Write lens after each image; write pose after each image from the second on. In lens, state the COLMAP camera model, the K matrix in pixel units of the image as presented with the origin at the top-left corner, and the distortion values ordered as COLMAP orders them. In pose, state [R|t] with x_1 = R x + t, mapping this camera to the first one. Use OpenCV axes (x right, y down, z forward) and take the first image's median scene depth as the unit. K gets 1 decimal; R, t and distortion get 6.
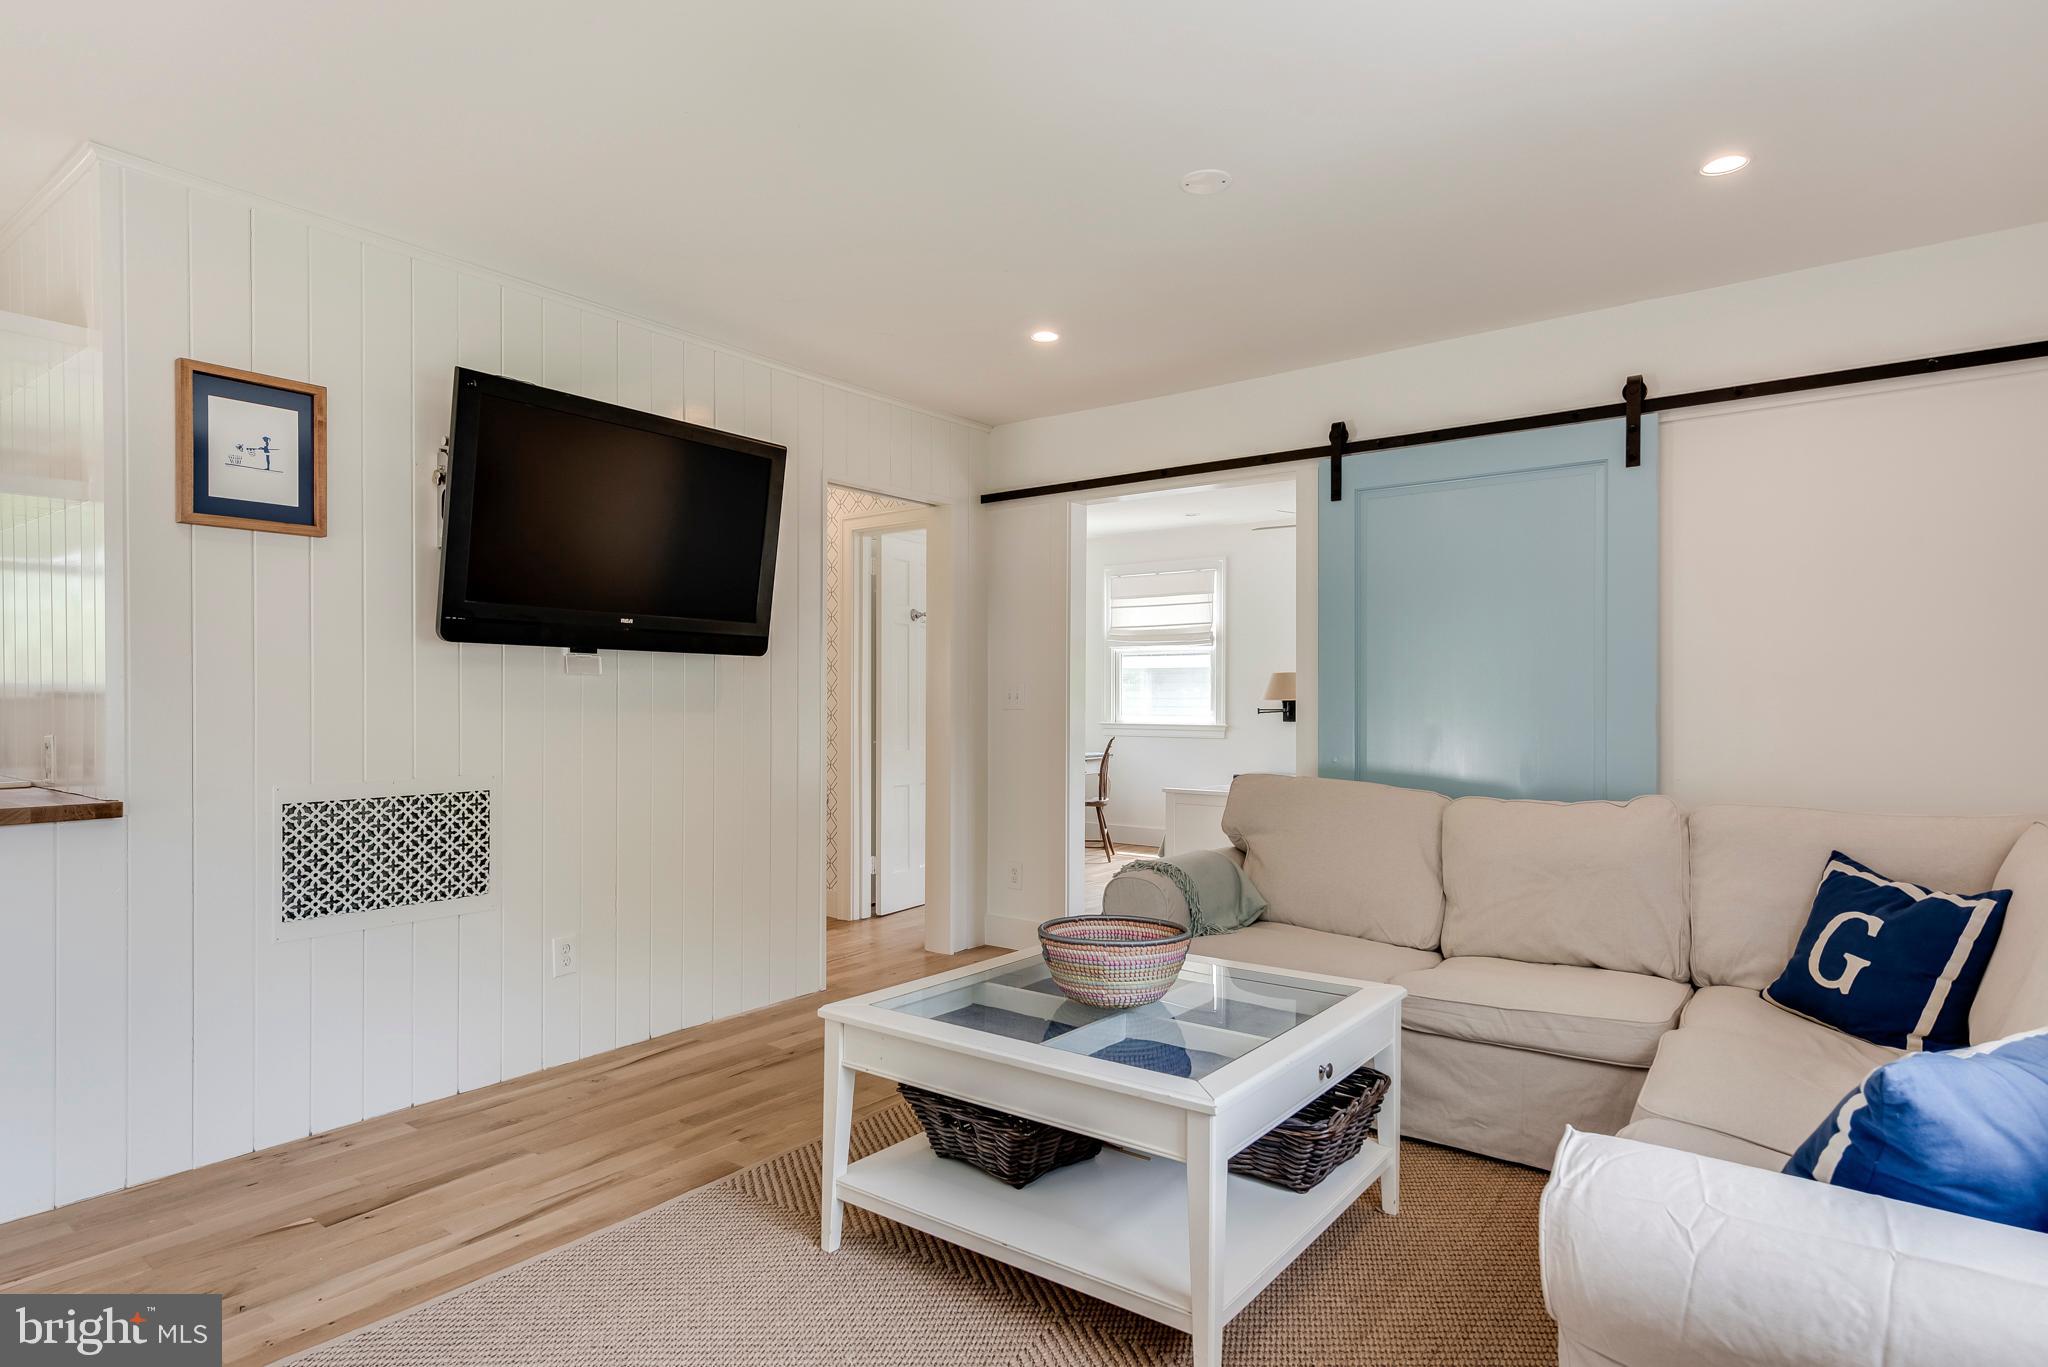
lens RADIAL K [[1145.8, 0, 1024.0], [0, 1145.8, 683.5], [0, 0, 1]] dist [0.016522, -0.000961]
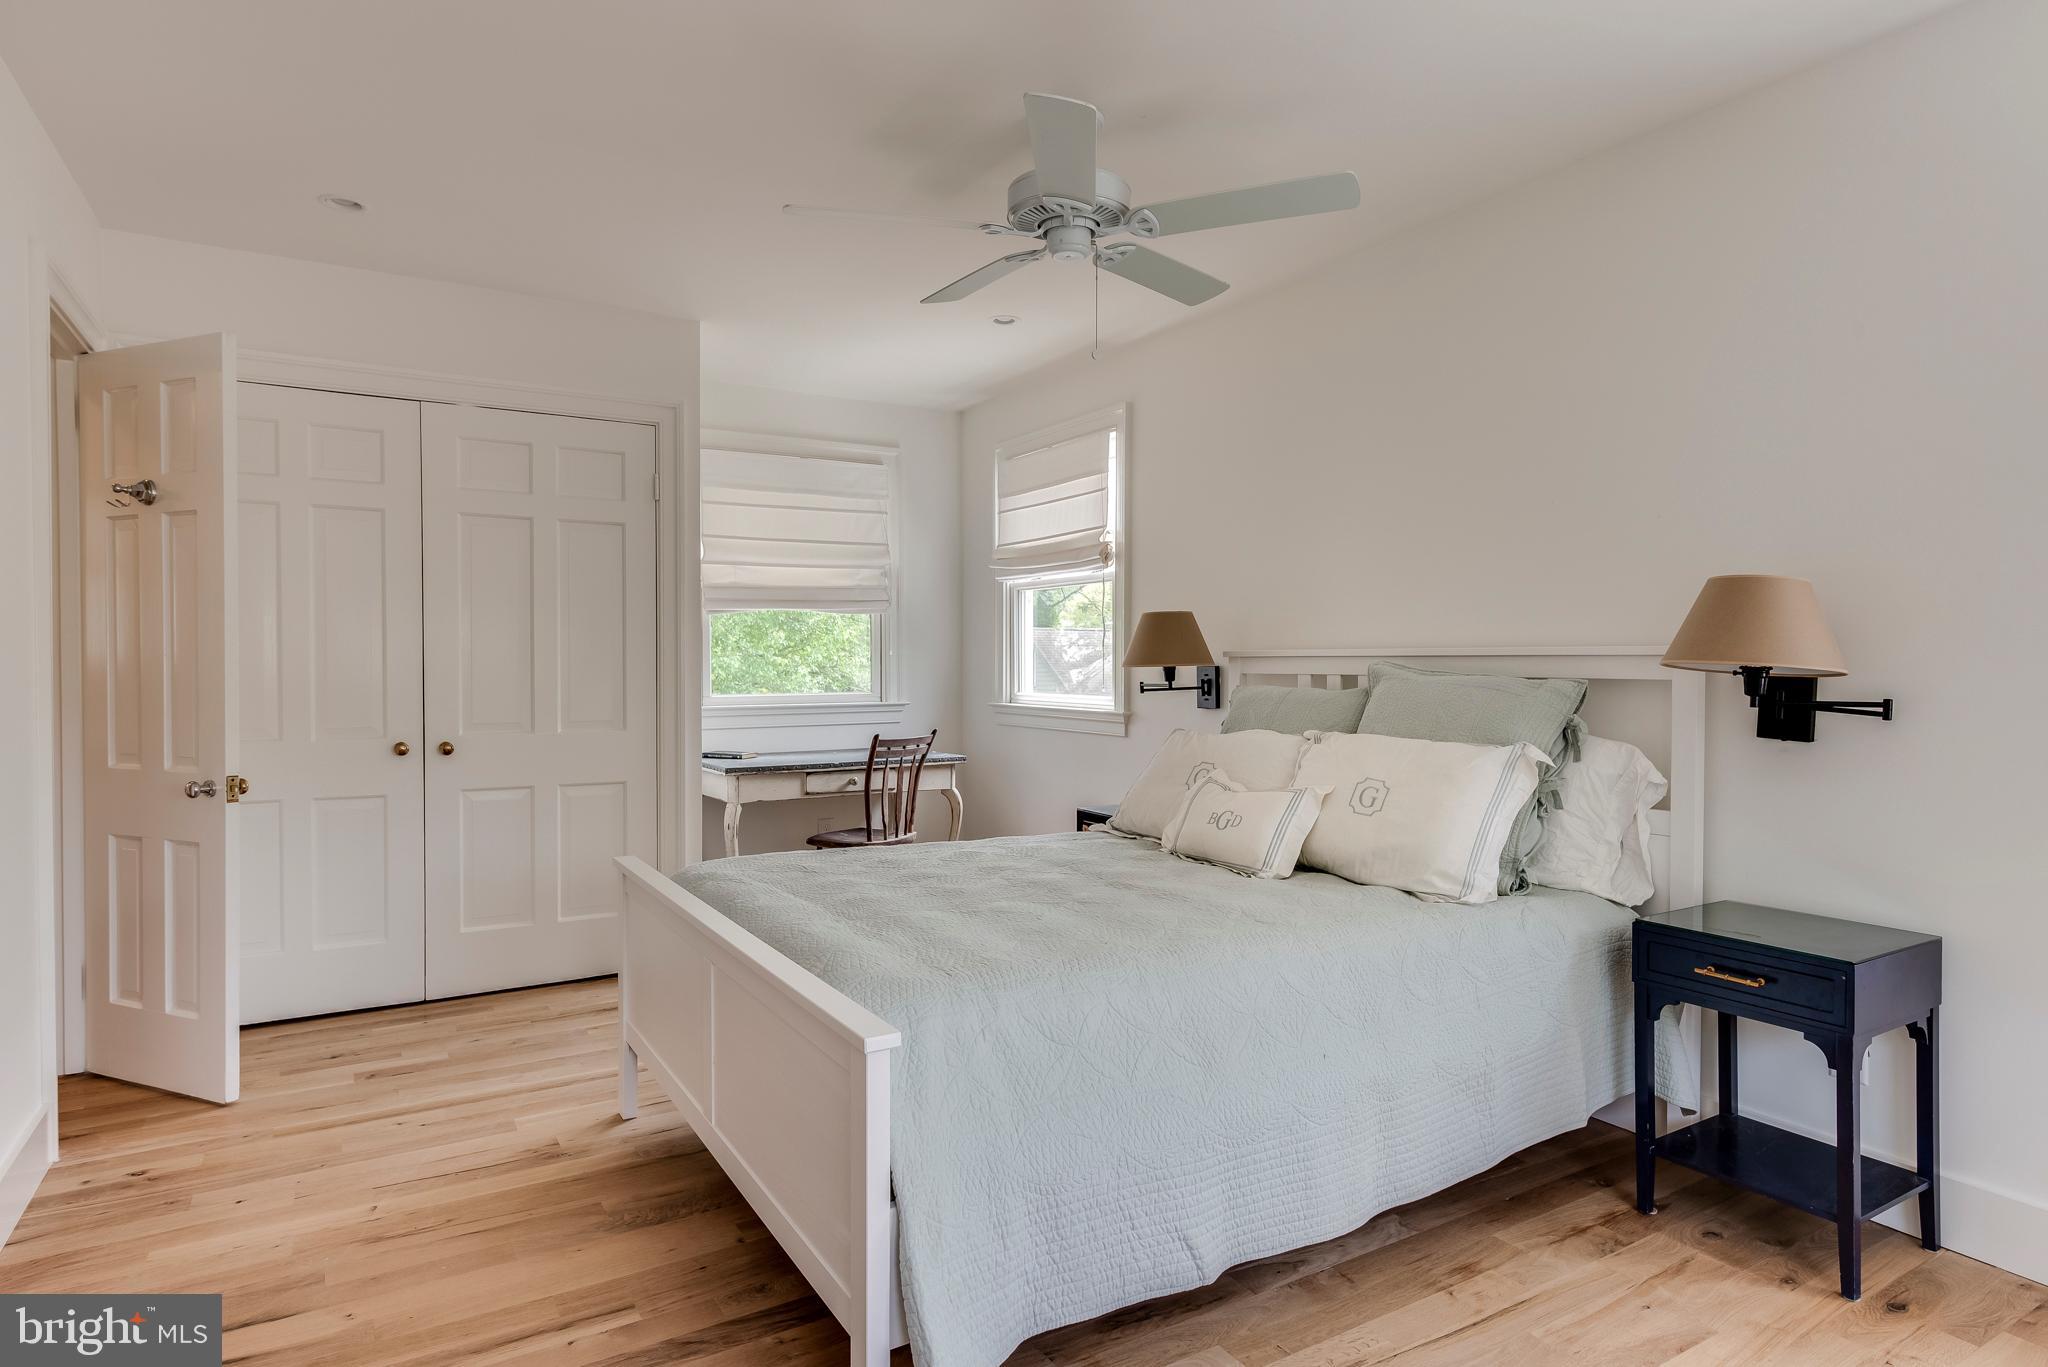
lens RADIAL K [[1145.8, 0, 1024.0], [0, 1145.8, 683.5], [0, 0, 1]] dist [0.016522, -0.000961]
pose [[0.929583, 0.008240, -0.368522, 0.577818], [0.002590, 0.999579, 0.028882, 0.011356], [0.368605, -0.027802, 0.929170, 0.808326]]
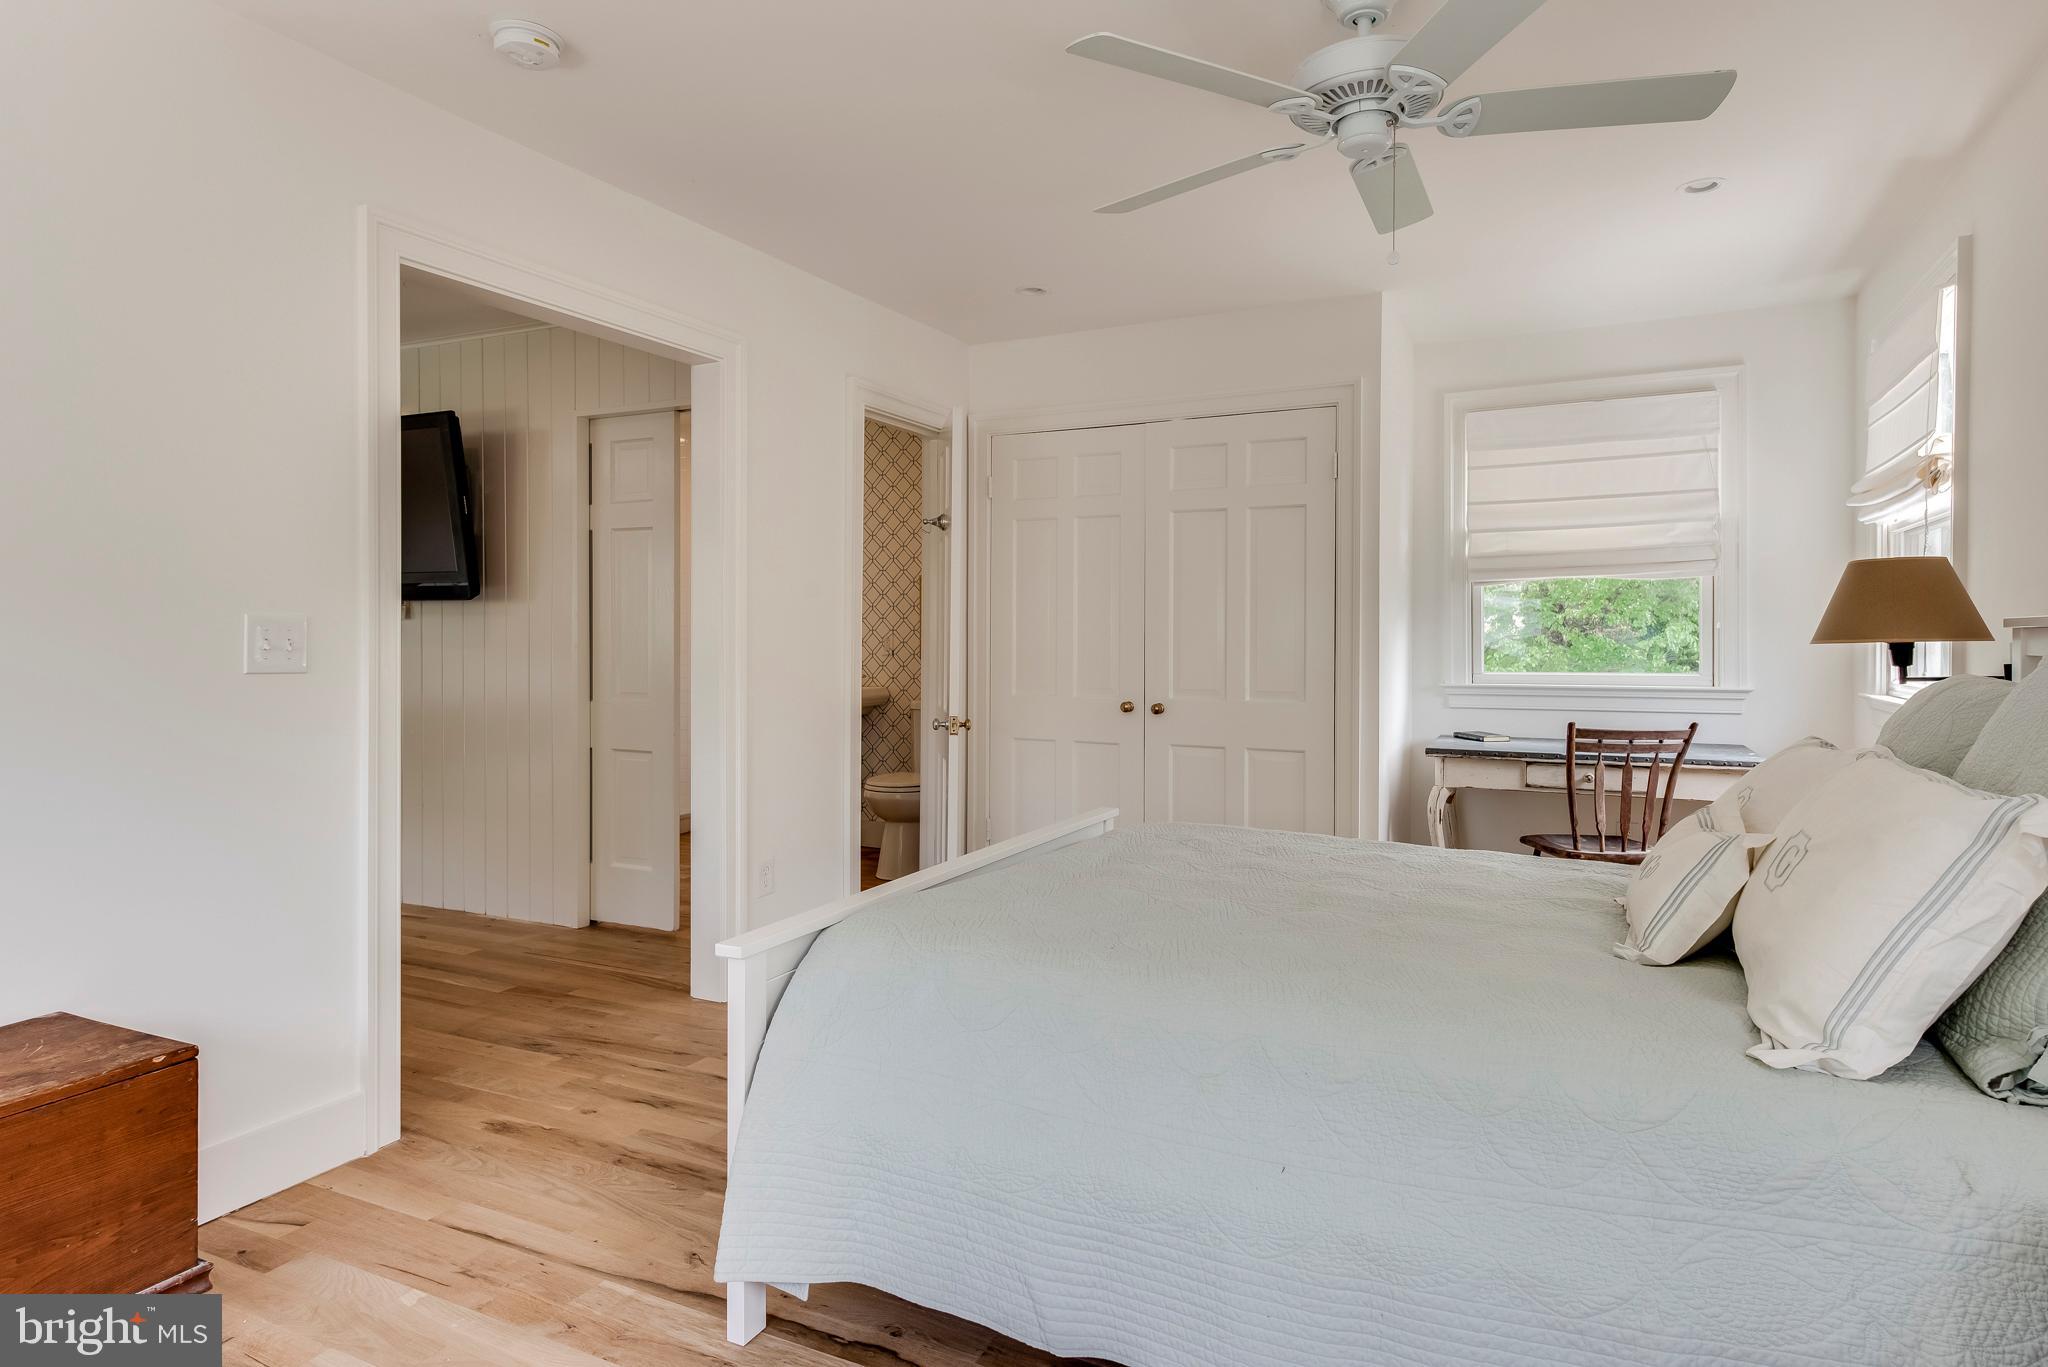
lens RADIAL K [[1144.8, 0, 1044.1], [0, 1144.8, 643.1], [0, 0, 1]] dist [0.006643, 0.000384]
pose [[0.192783, 0.005658, -0.981225, 0.820165], [0.009428, 0.999927, 0.007619, 0.015745], [0.981196, -0.010720, 0.192716, 1.120707]]
